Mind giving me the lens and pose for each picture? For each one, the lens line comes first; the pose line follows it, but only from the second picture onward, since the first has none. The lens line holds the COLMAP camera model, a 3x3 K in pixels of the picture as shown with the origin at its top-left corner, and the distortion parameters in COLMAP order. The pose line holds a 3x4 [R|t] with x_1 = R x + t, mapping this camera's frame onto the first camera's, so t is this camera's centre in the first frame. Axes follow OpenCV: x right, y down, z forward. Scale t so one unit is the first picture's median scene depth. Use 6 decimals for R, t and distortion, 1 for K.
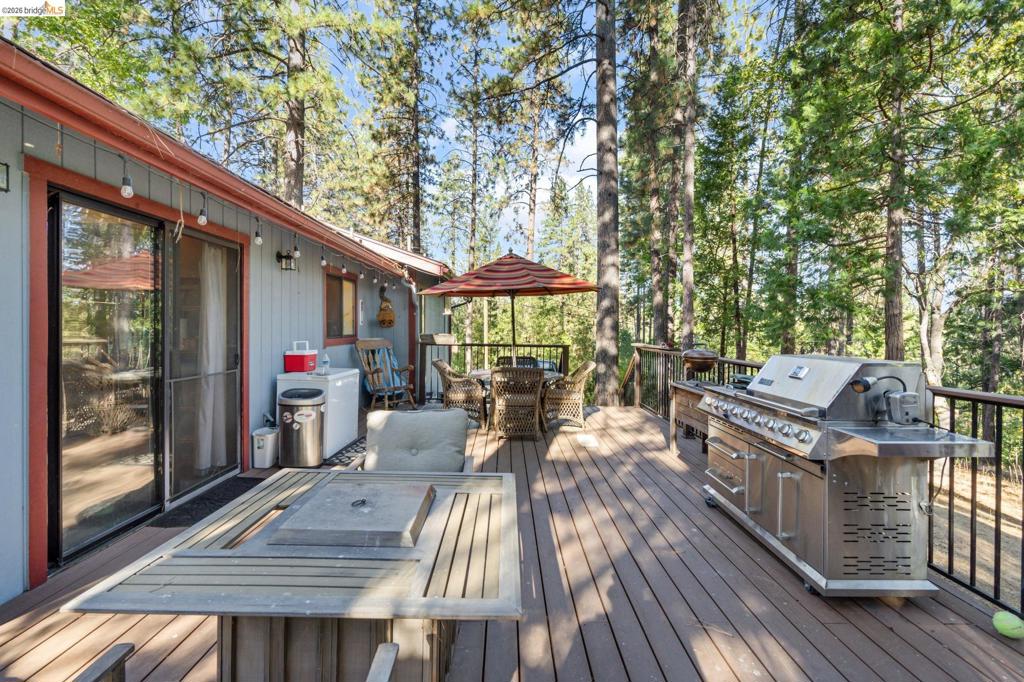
lens RADIAL K [[465.3, 0, 513.5], [0, 465.3, 335.9], [0, 0, 1]] dist [-0.000979, -0.000124]
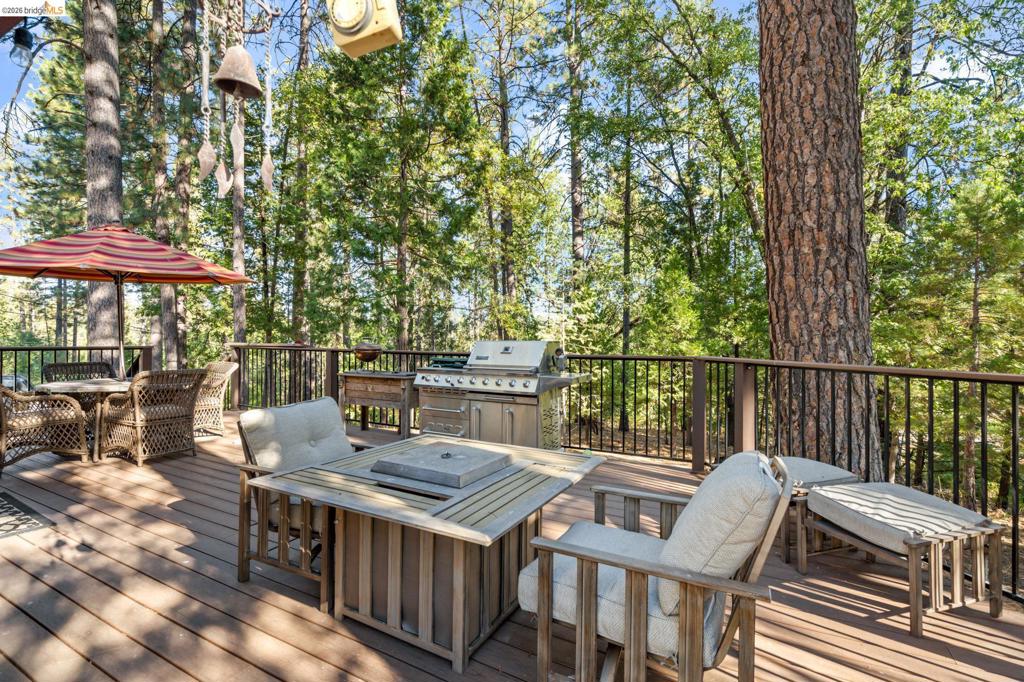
lens RADIAL K [[465.3, 0, 513.5], [0, 465.3, 335.9], [0, 0, 1]] dist [-0.000979, -0.000124]
pose [[0.487540, -0.005150, 0.873085, -1.313397], [0.011393, 0.999935, -0.000464, 0.044293], [-0.873026, 0.010173, 0.487567, 0.244073]]
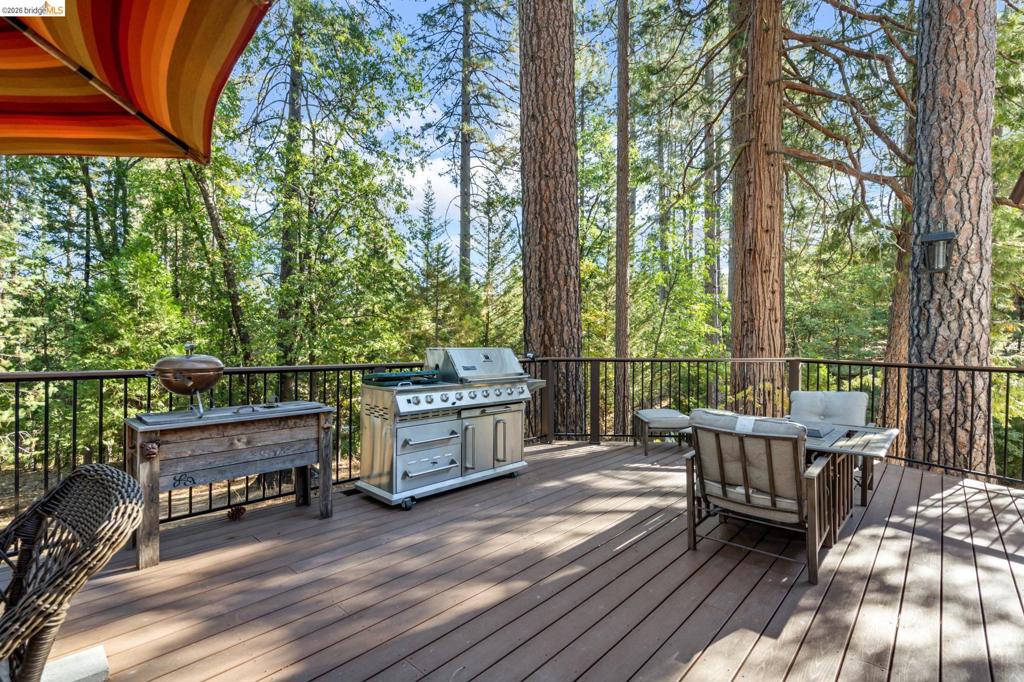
lens RADIAL K [[469.1, 0, 512.0], [0, 469.1, 341.0], [0, 0, 1]] dist [-0.001788, 0.000441]
pose [[-0.722132, -0.013824, 0.691617, -0.837428], [-0.007643, 0.999899, 0.012007, 0.003610], [-0.691713, 0.003385, -0.722164, 3.226191]]
